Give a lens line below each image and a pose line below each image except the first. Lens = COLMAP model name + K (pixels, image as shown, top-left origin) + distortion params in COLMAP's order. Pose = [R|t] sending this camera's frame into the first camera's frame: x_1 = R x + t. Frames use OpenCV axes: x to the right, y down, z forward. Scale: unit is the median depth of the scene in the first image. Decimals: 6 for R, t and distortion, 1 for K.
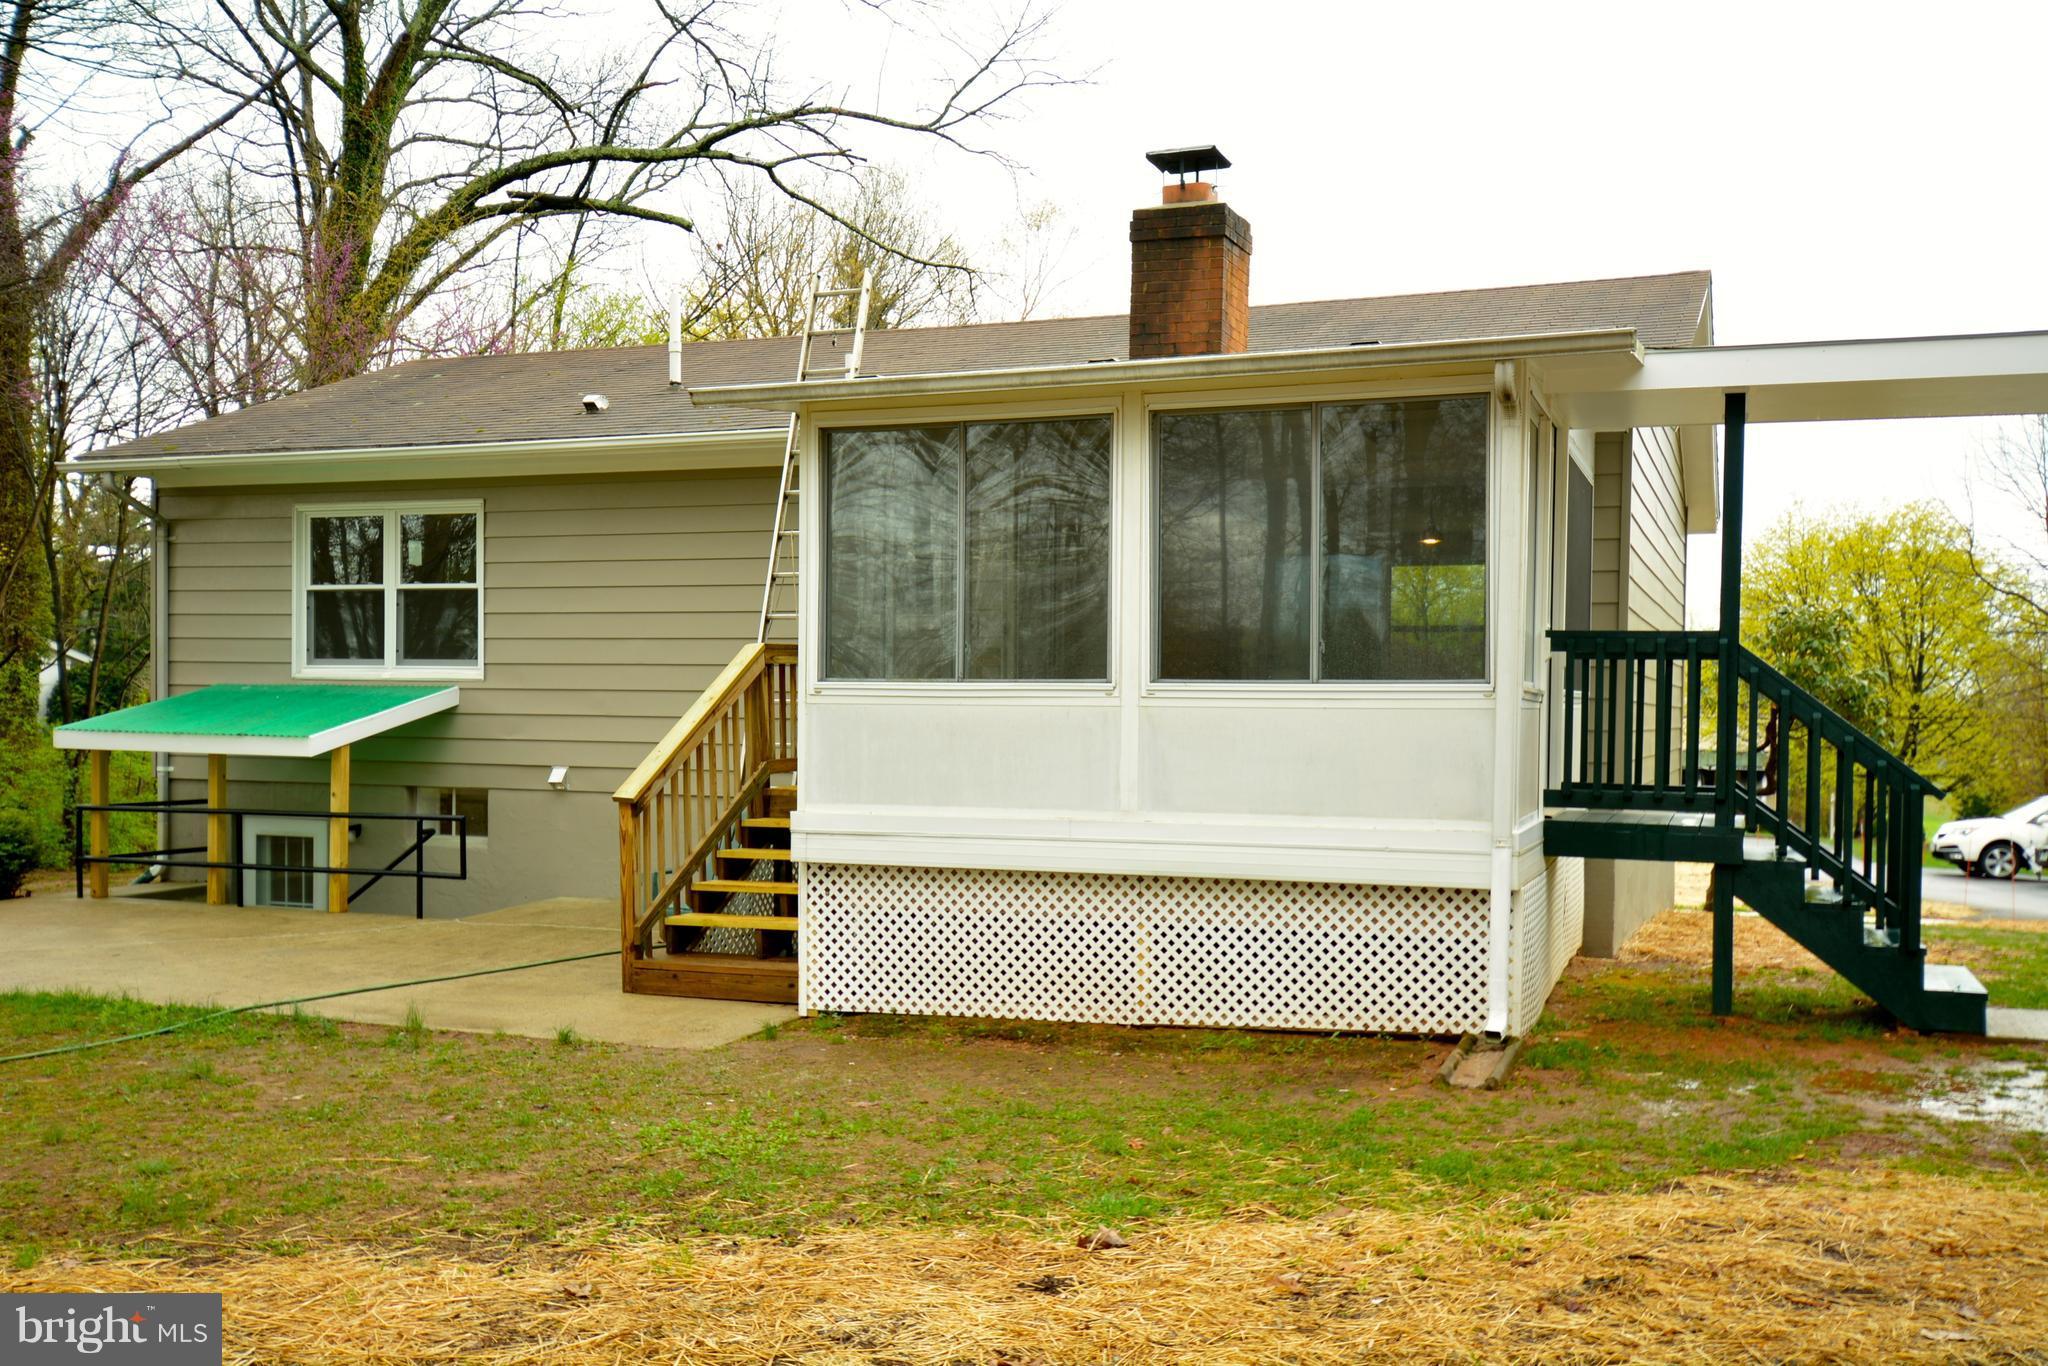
lens RADIAL K [[1798.1, 0, 1026.3], [0, 1798.1, 780.6], [0, 0, 1]] dist [0.021489, -0.001552]
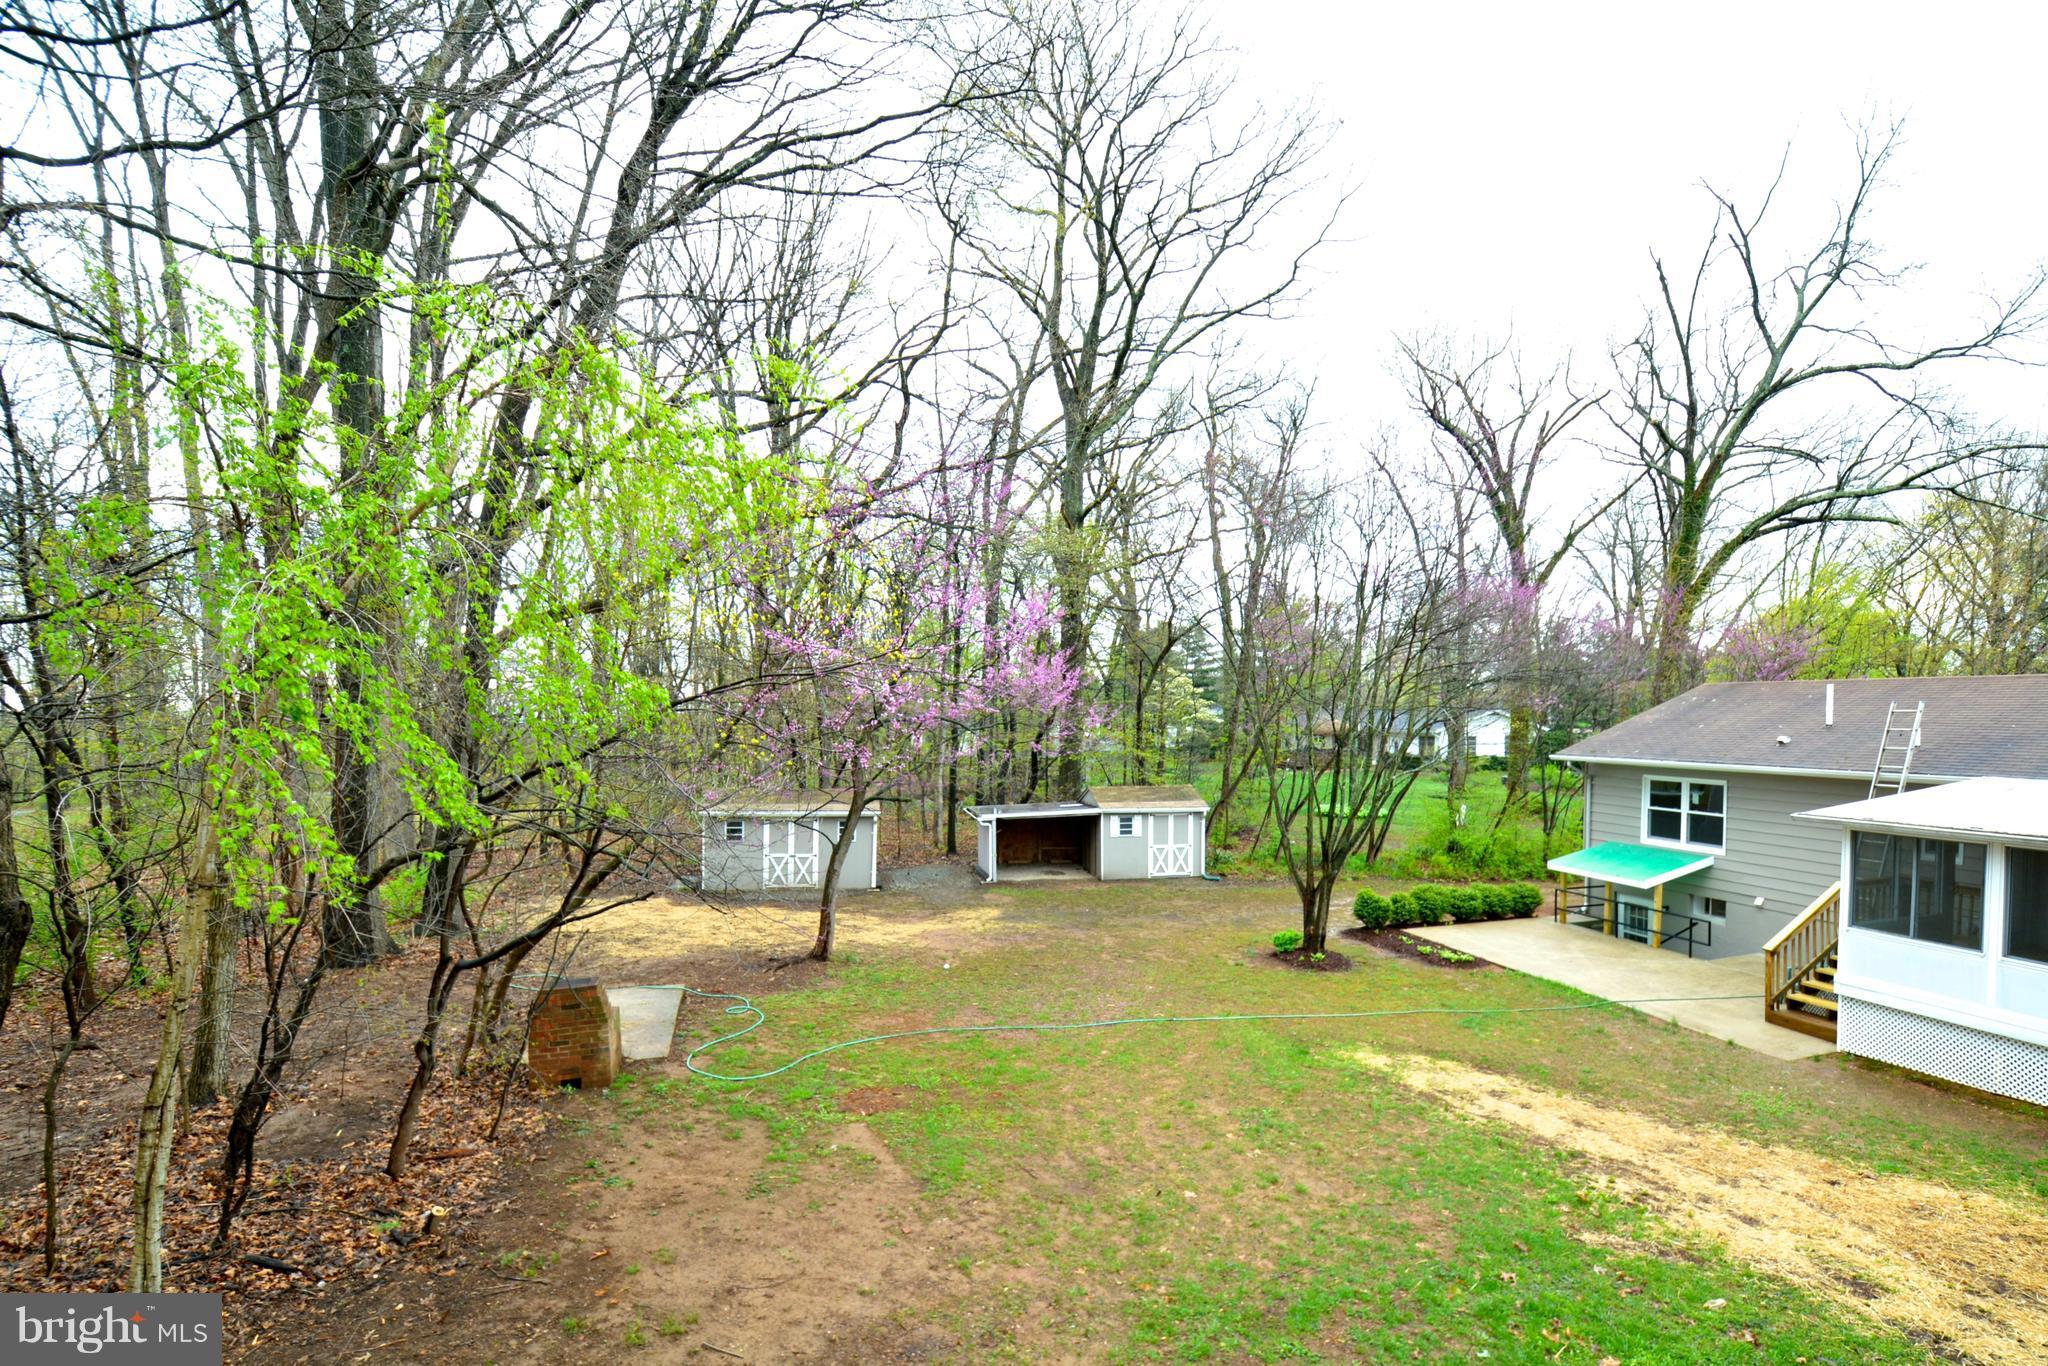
lens RADIAL K [[1009.5, 0, 1051.2], [0, 1009.5, 762.1], [0, 0, 1]] dist [0.025555, -0.029175]
pose [[0.601001, 0.029095, -0.798718, 0.245162], [-0.004927, 0.999453, 0.032699, -0.231497], [0.799233, -0.015717, 0.600816, -0.547329]]
